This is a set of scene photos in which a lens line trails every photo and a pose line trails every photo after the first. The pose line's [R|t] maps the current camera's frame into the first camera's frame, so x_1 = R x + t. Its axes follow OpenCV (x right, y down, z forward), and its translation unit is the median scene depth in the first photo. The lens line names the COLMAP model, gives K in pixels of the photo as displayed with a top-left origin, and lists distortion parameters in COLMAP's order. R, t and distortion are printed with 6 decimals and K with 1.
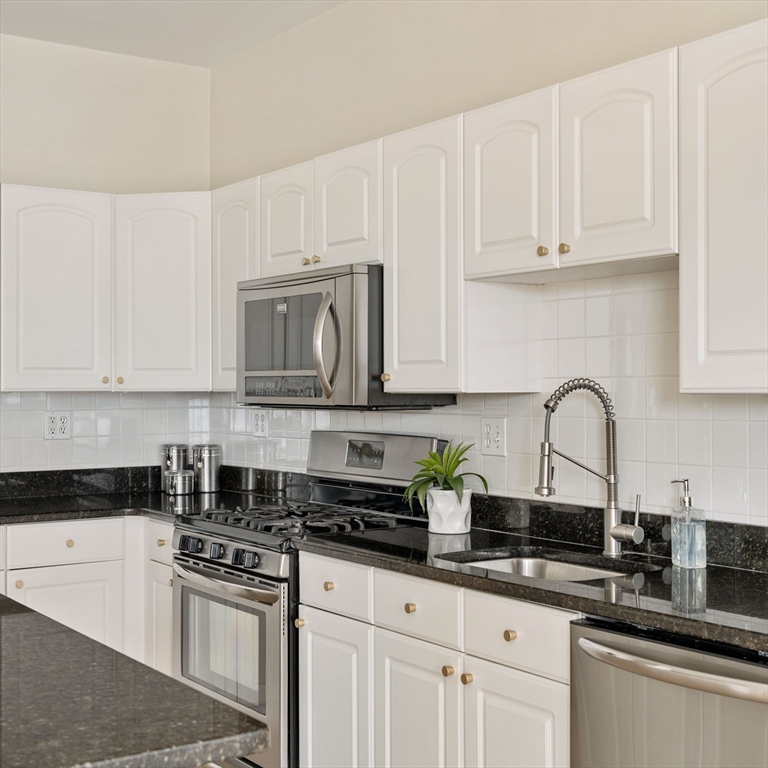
lens RADIAL K [[1148.5, 0, 382.2], [0, 1148.5, 400.2], [0, 0, 1]] dist [-0.005654, 0.015872]
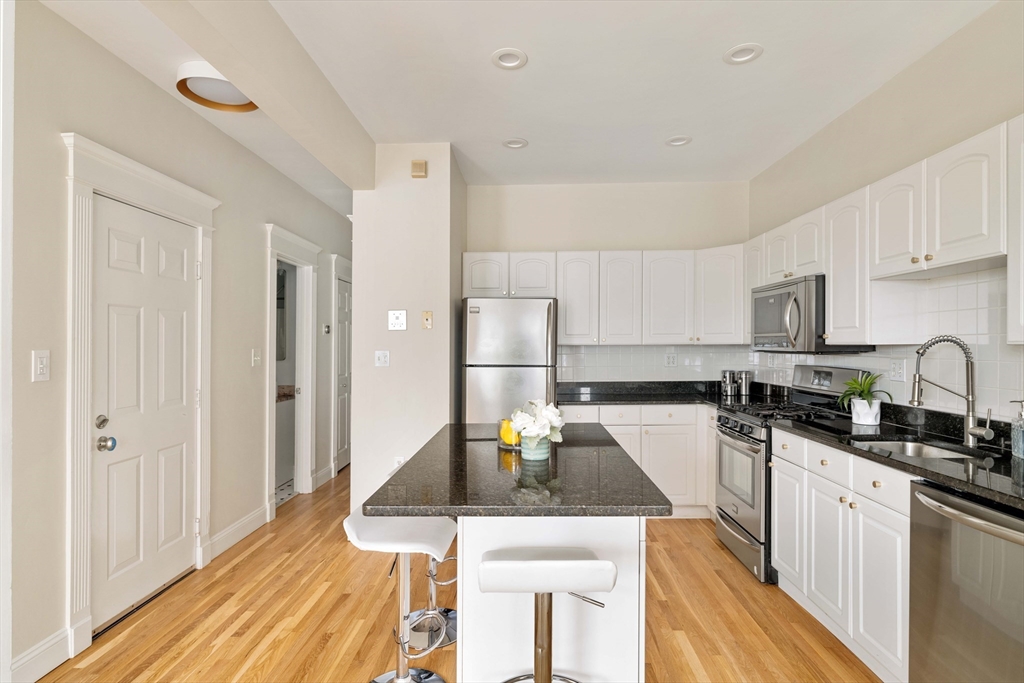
lens RADIAL K [[540.6, 0, 513.6], [0, 540.6, 351.6], [0, 0, 1]] dist [-0.014503, 0.000299]
pose [[0.803238, 0.003846, -0.595646, 0.115776], [-0.000471, 0.999983, 0.005821, -0.000370], [0.595658, -0.004395, 0.803226, 0.017045]]
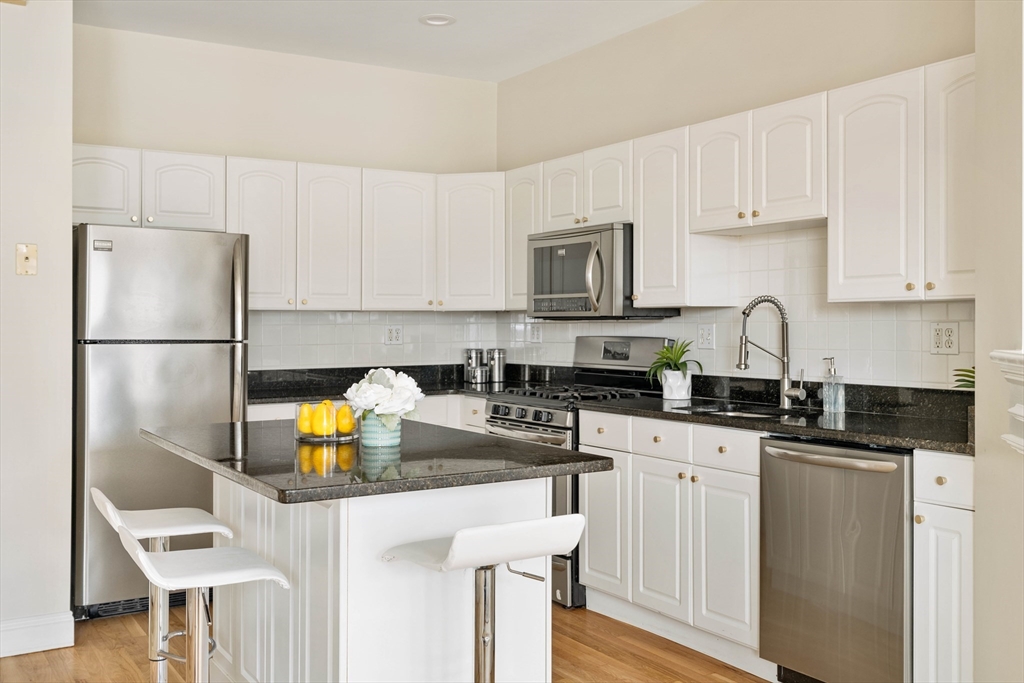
lens RADIAL K [[1011.1, 0, 512.0], [0, 1011.1, 341.5], [0, 0, 1]] dist [-0.017515, -0.005614]
pose [[0.997855, 0.002349, -0.065418, -0.072727], [-0.001986, 0.999982, 0.005617, 0.031841], [0.065430, -0.005475, 0.997842, -0.353466]]
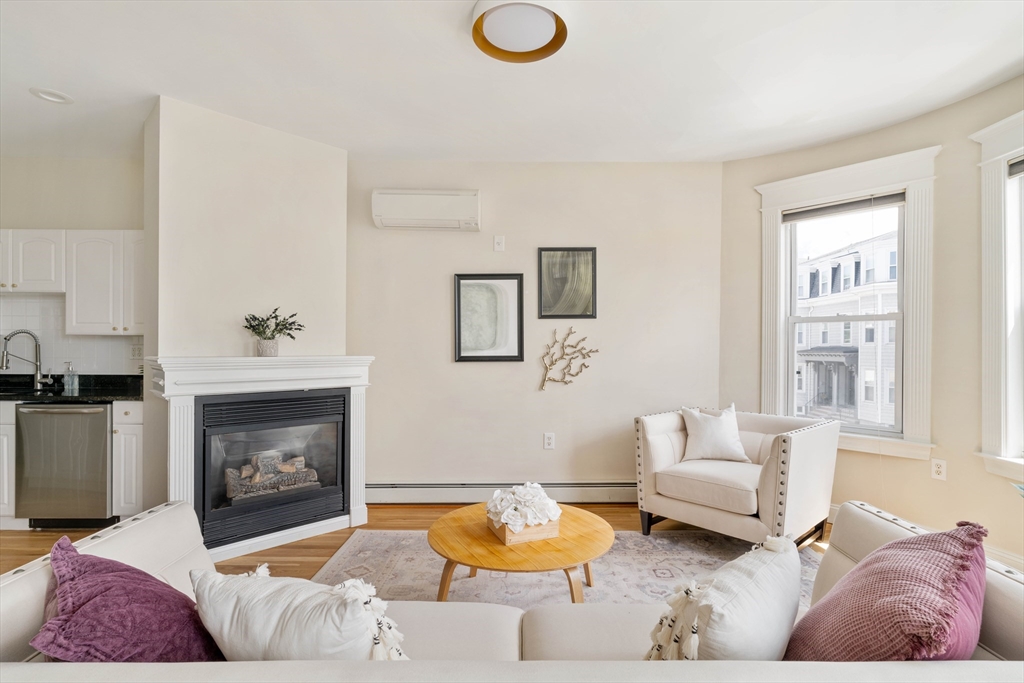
lens RADIAL K [[482.4, 0, 548.0], [0, 482.4, 348.7], [0, 0, 1]] dist [0.002194, 0.001435]
pose [[0.555200, 0.003414, 0.831710, -0.098681], [-0.000075, 0.999992, -0.004054, 0.030313], [-0.831717, 0.002189, 0.555196, -0.707758]]
